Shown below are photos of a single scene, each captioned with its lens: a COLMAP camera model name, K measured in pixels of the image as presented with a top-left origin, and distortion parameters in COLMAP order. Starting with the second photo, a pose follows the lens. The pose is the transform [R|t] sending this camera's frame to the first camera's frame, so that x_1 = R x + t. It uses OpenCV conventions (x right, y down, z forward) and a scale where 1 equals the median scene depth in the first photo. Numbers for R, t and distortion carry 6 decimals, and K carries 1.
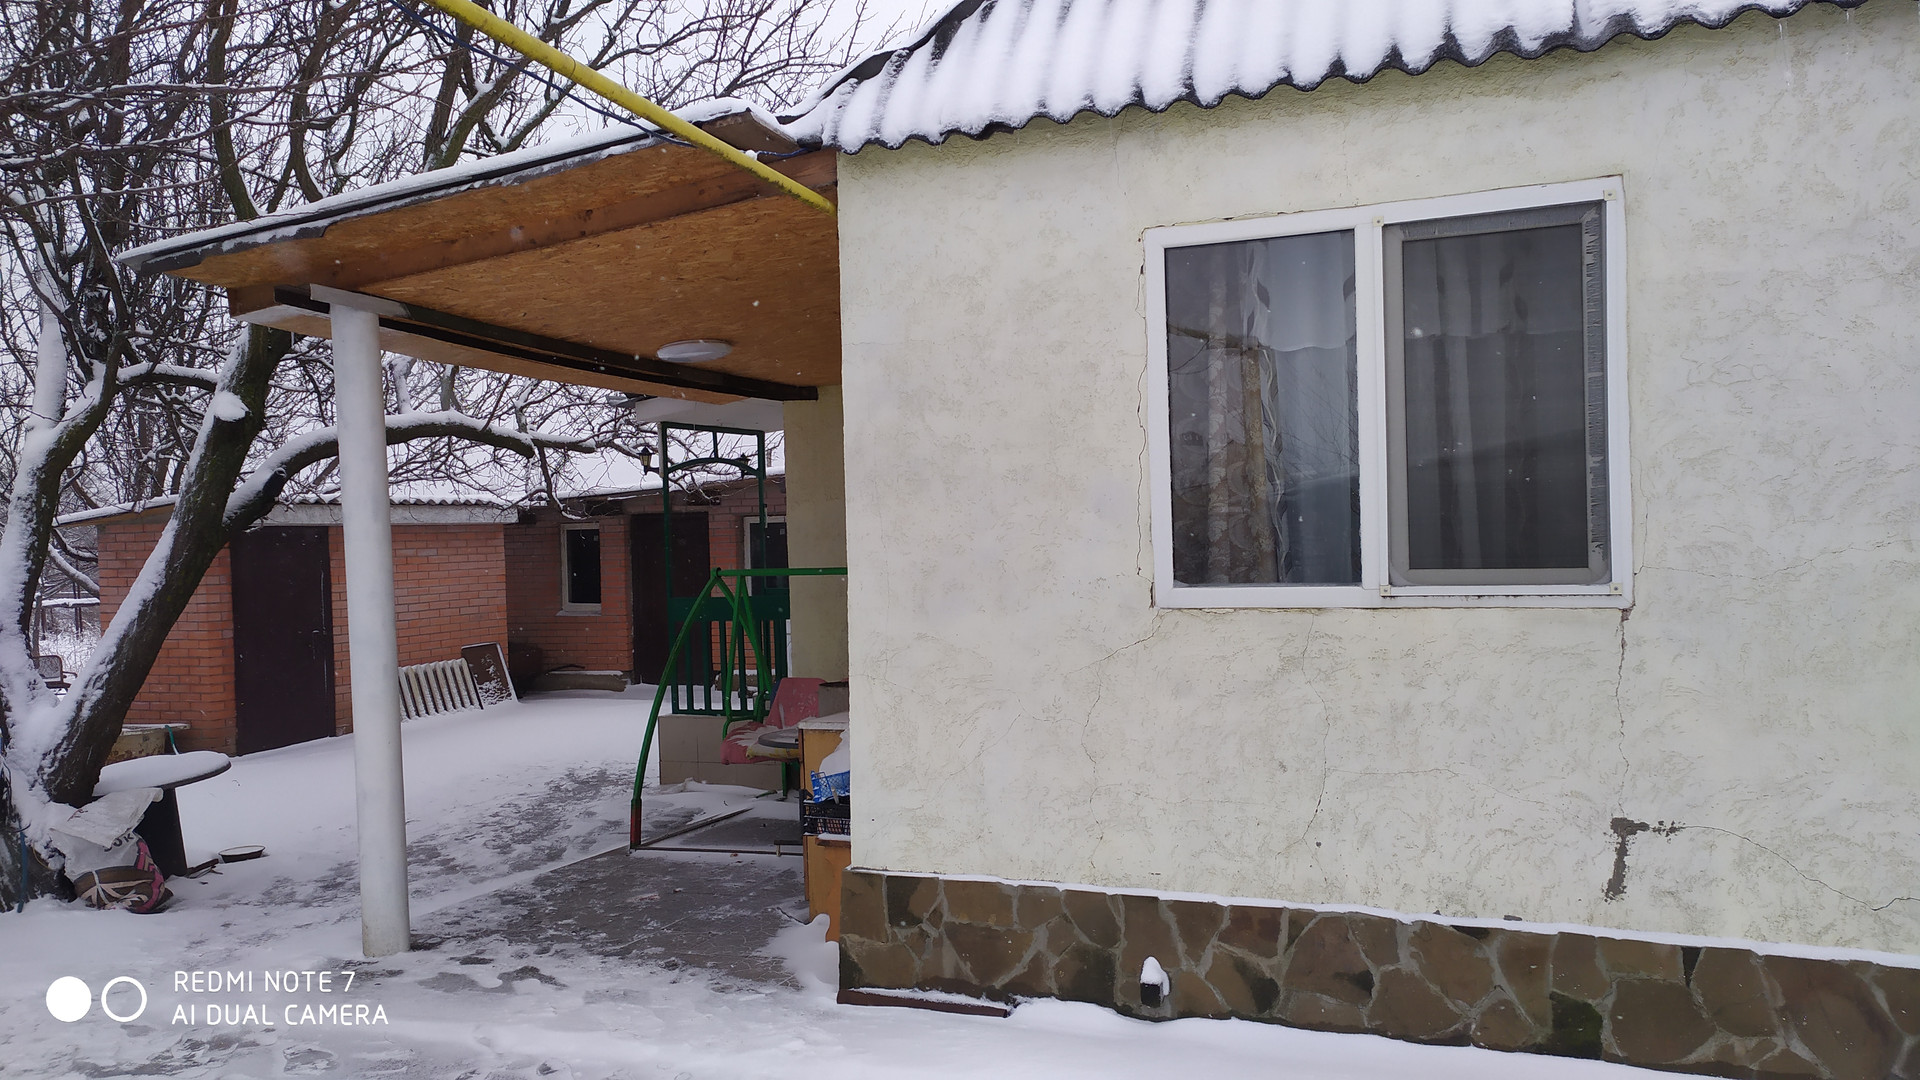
lens RADIAL K [[1450.2, 0, 955.3], [0, 1450.2, 540.3], [0, 0, 1]] dist [0.062325, -0.047873]
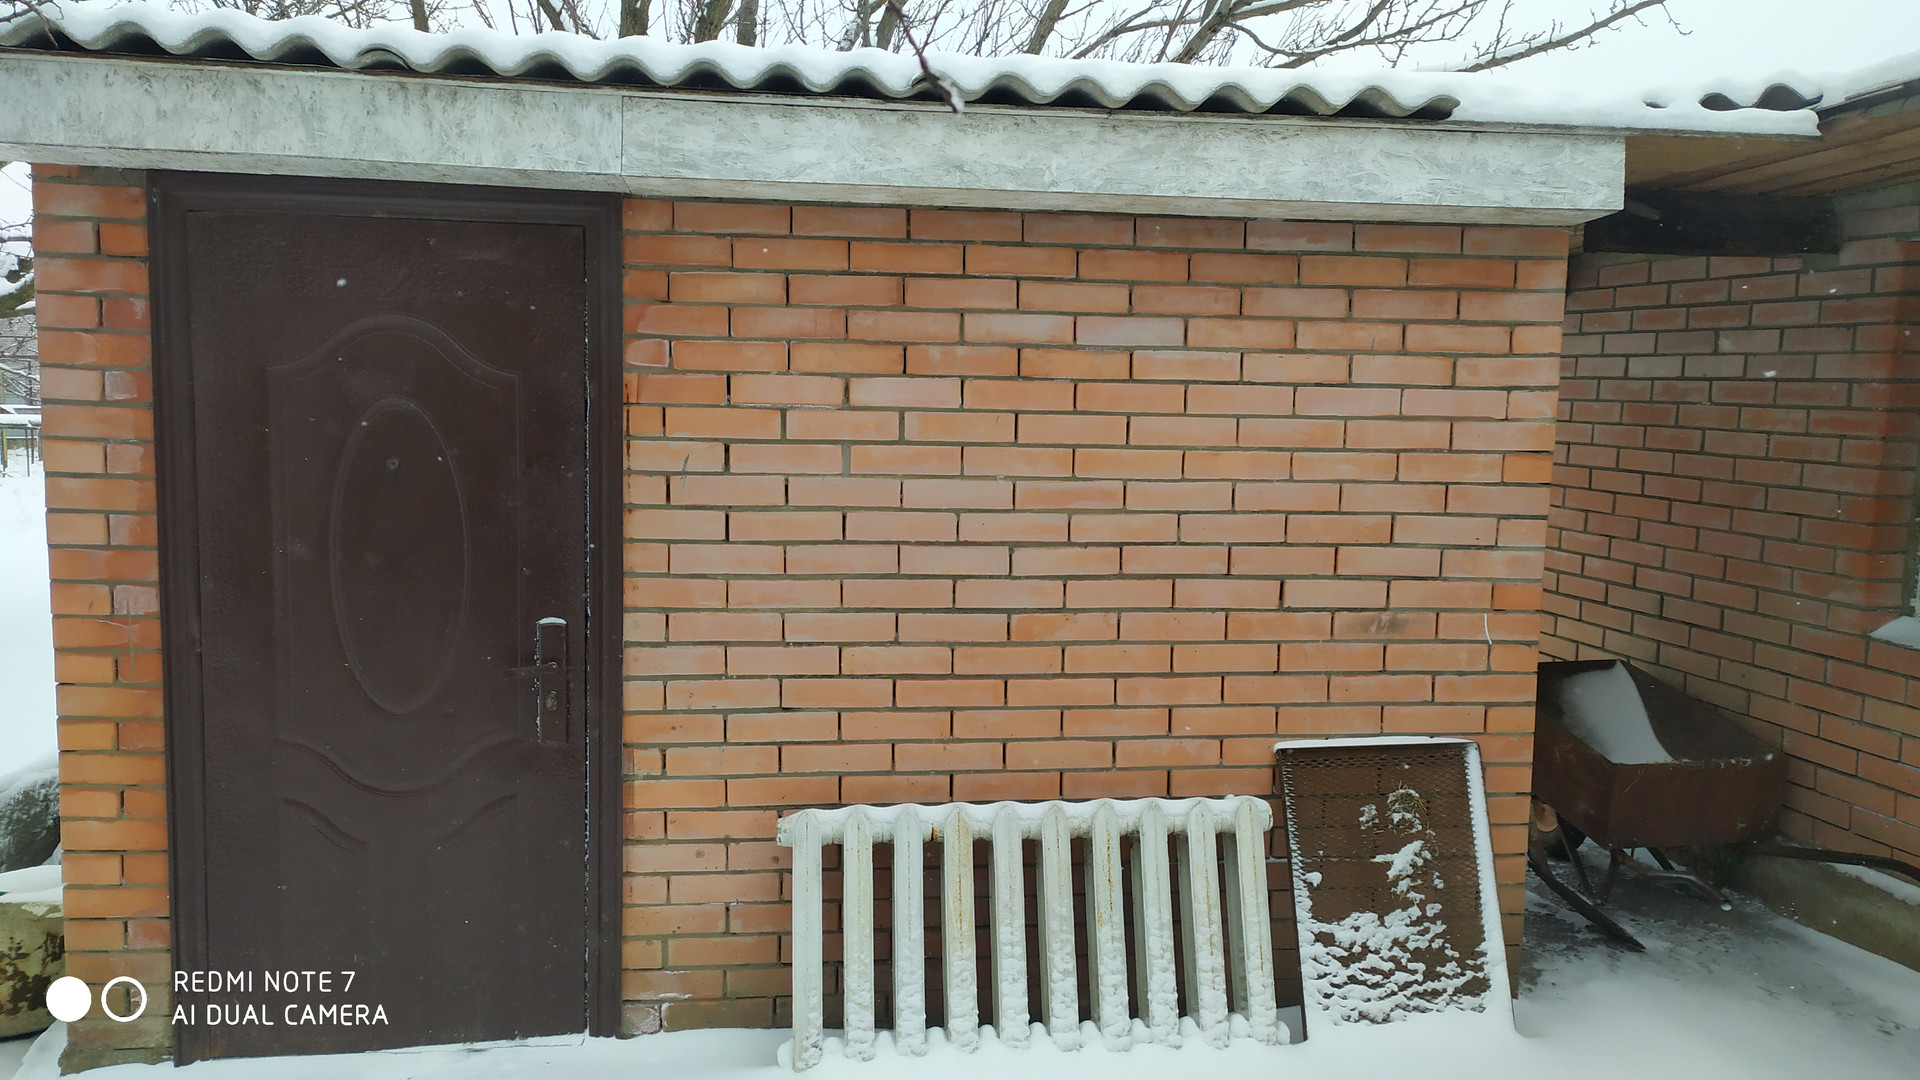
lens RADIAL K [[1450.2, 0, 955.3], [0, 1450.2, 540.3], [0, 0, 1]] dist [0.062325, -0.047873]
pose [[0.541176, 0.138659, -0.829398, -0.170299], [-0.043319, 0.989599, 0.137176, 0.009942], [0.839793, -0.038308, 0.541554, 0.809337]]
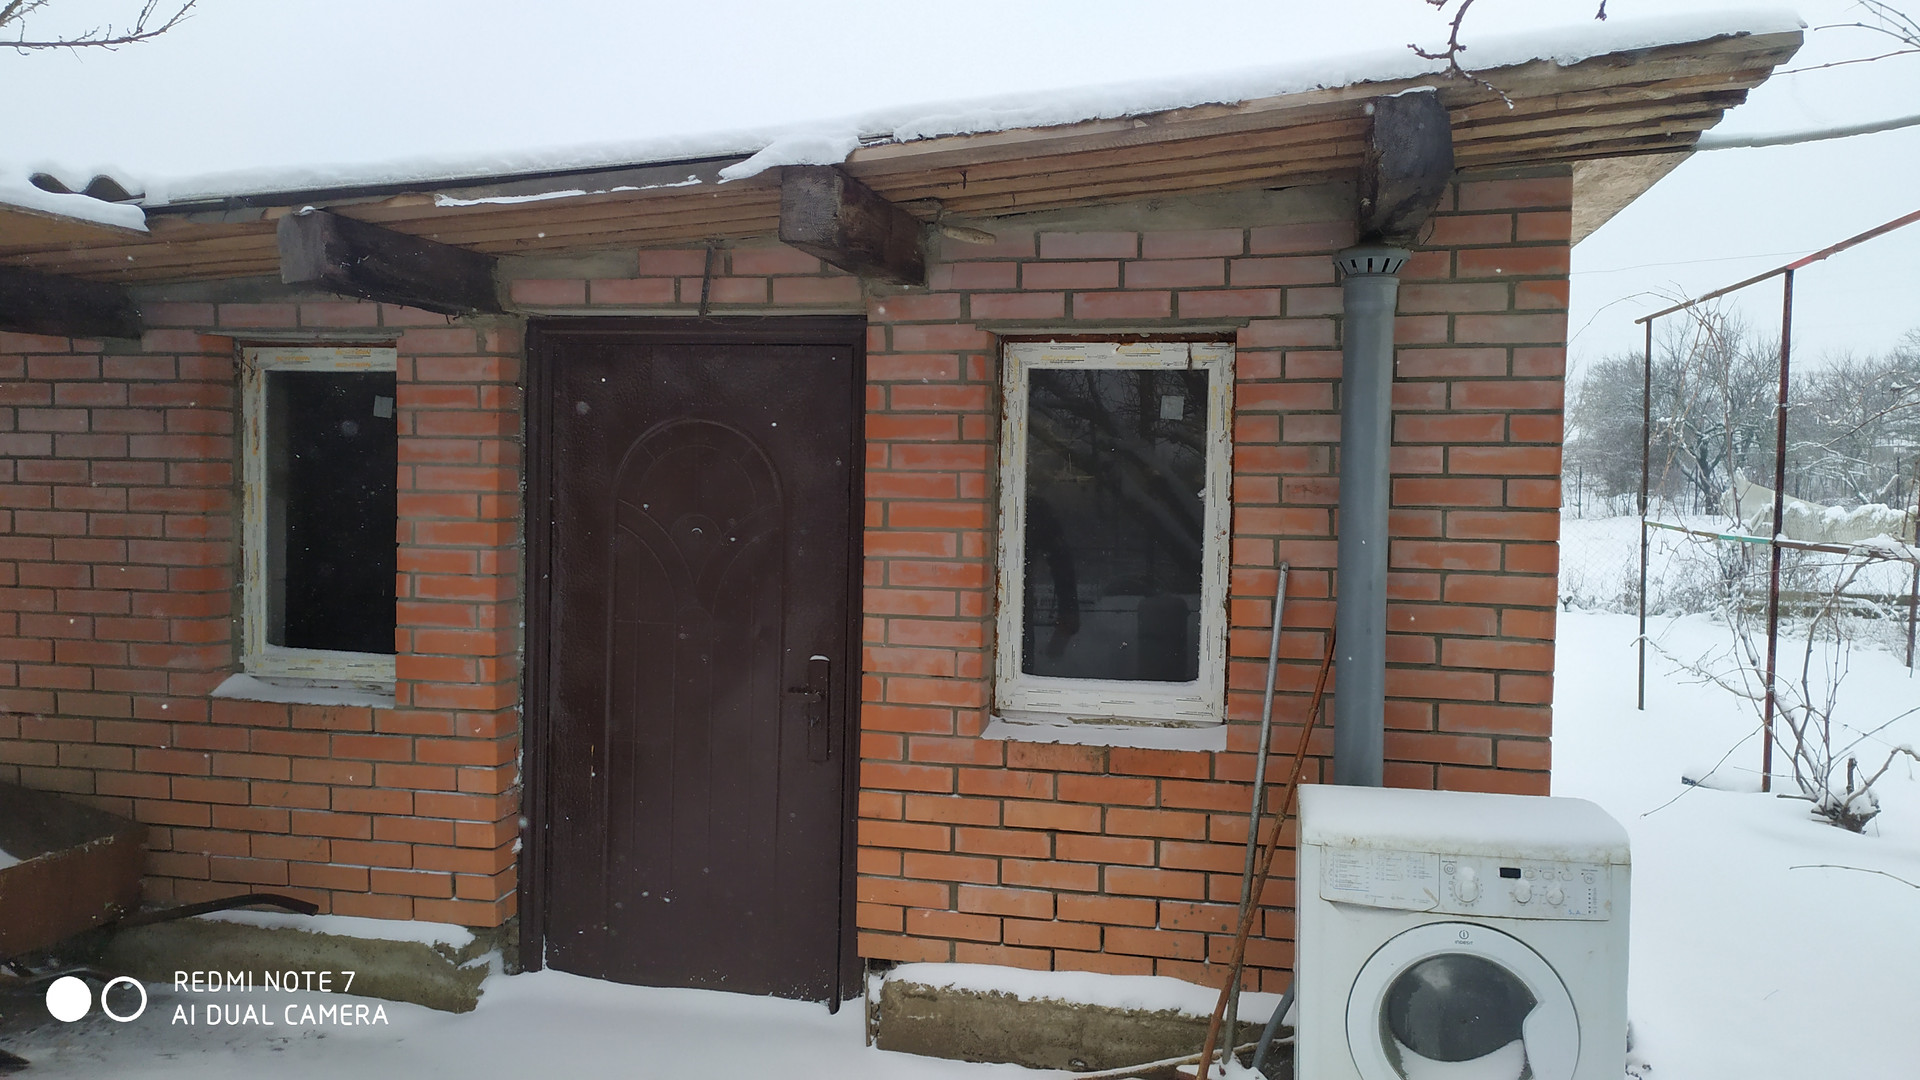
lens RADIAL K [[1450.2, 0, 955.3], [0, 1450.2, 540.3], [0, 0, 1]] dist [0.062325, -0.047873]
pose [[0.991916, 0.040603, 0.120228, -0.191114], [-0.045035, 0.998394, 0.034379, 0.009769], [-0.118639, -0.039515, 0.992151, 0.791115]]
